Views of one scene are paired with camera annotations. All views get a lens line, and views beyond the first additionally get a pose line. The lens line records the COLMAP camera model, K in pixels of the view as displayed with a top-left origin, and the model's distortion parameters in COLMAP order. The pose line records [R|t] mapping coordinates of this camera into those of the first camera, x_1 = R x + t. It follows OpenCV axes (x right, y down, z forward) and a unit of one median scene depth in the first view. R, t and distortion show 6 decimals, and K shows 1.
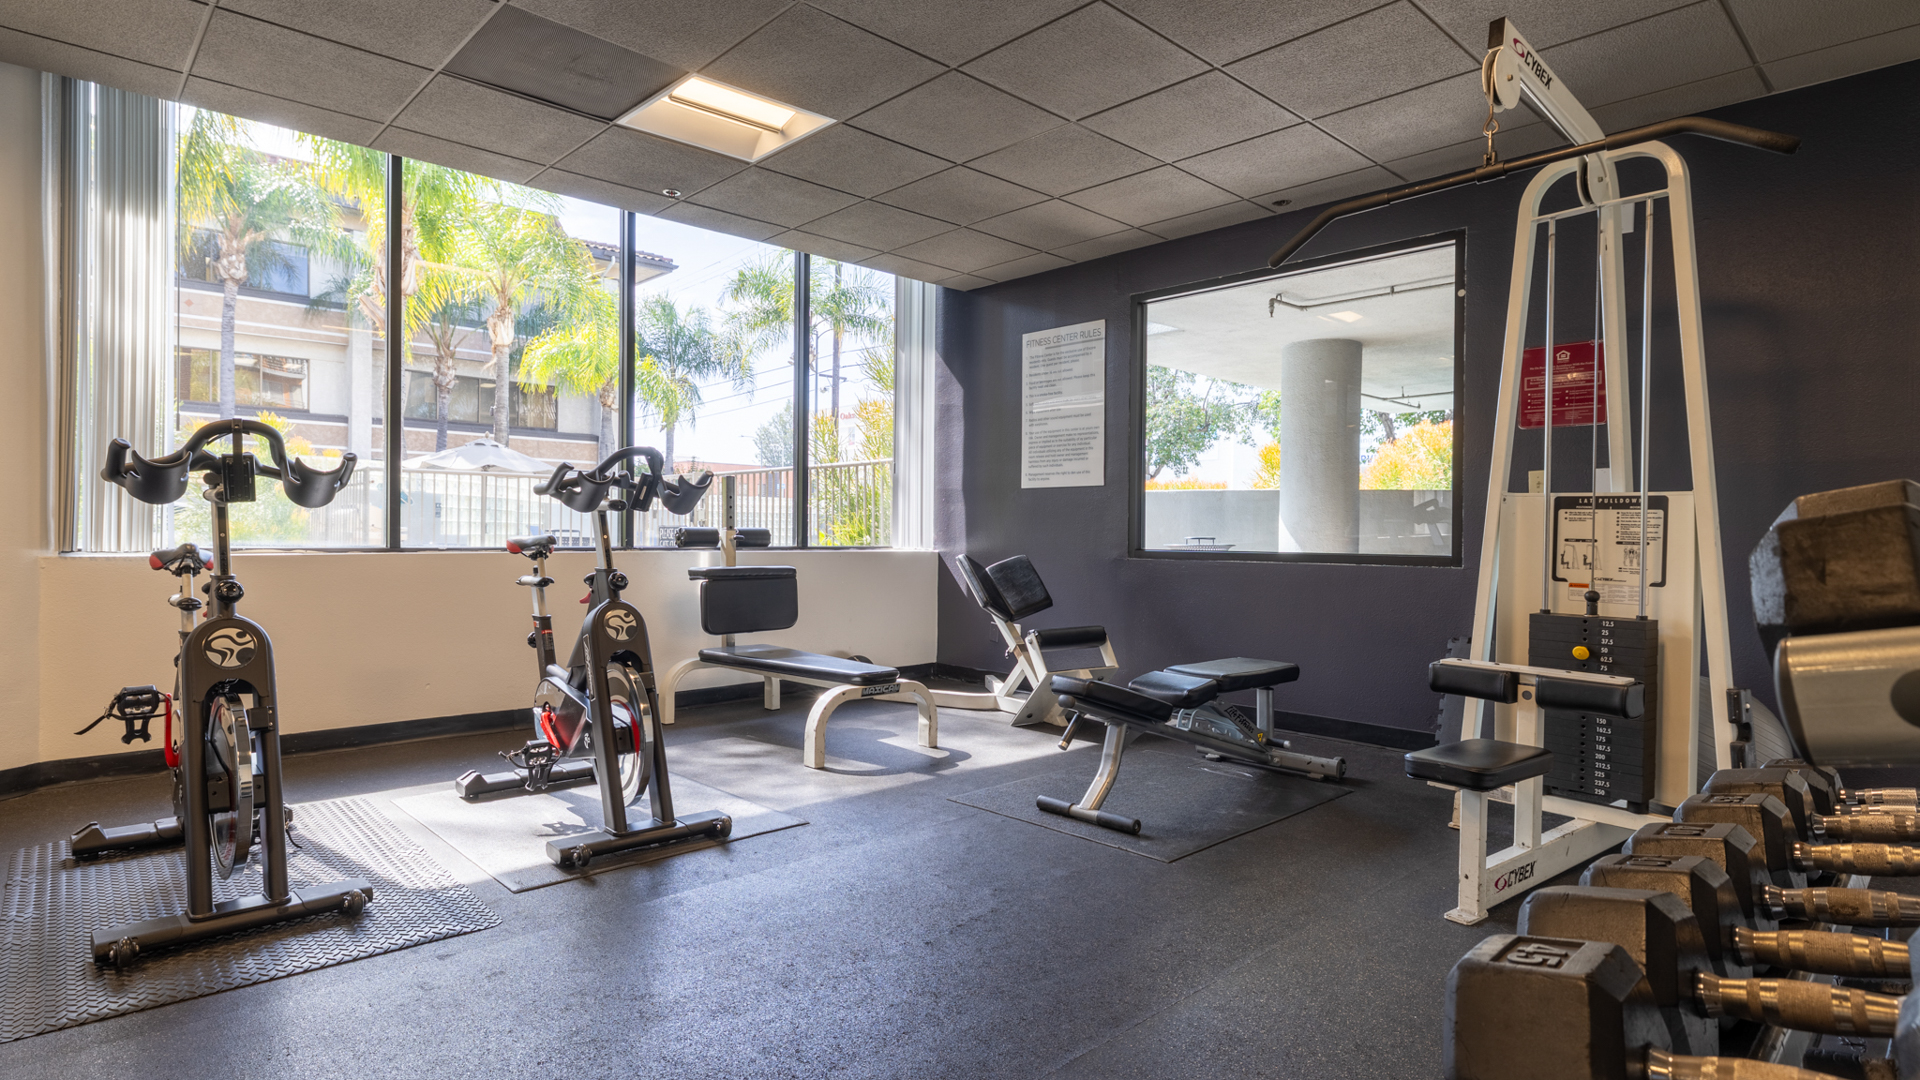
lens RADIAL K [[983.3, 0, 960.0], [0, 983.3, 540.0], [0, 0, 1]] dist [0.001804, 0.000133]
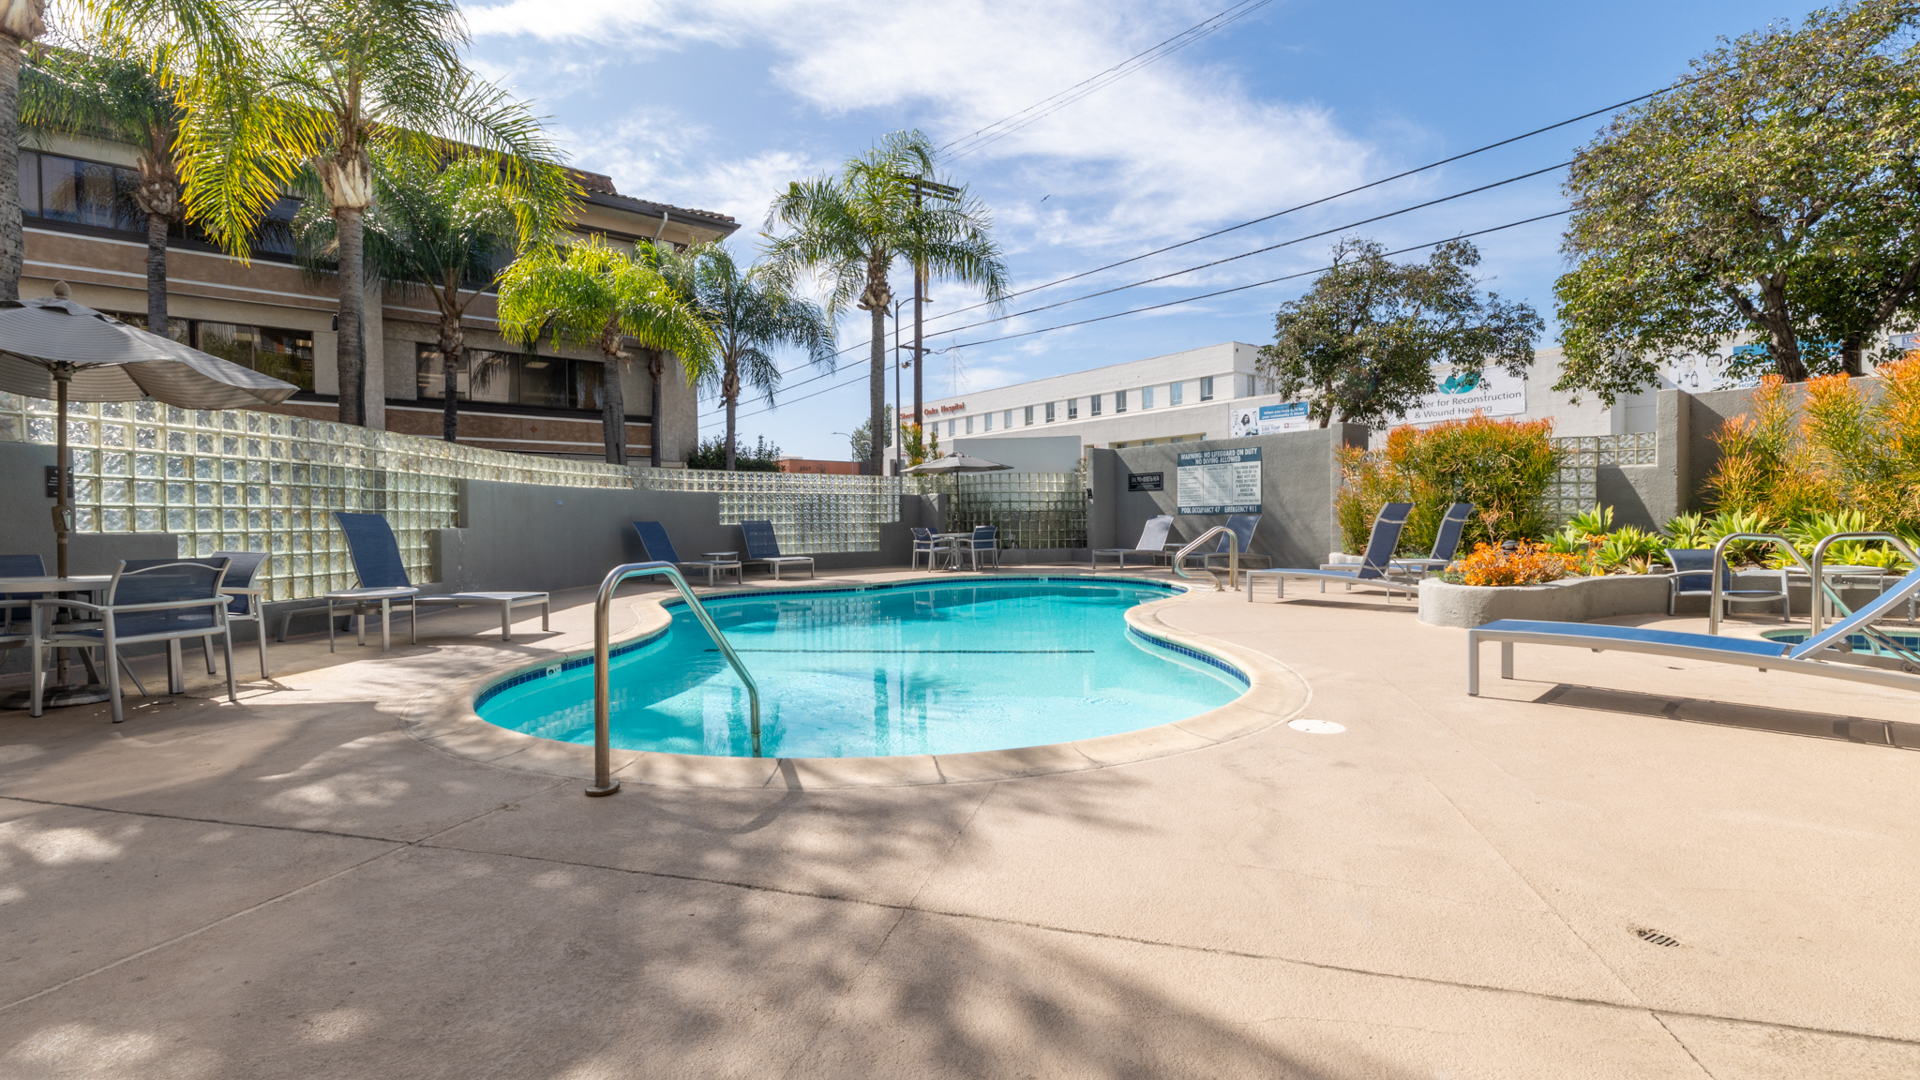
lens RADIAL K [[867.9, 0, 960.0], [0, 867.9, 540.0], [0, 0, 1]] dist [0.000001, 0.000013]
pose [[0.996384, -0.020215, -0.082525, -0.037450], [0.021591, 0.999642, 0.015818, -0.000413], [0.082176, -0.017542, 0.996463, 0.298020]]
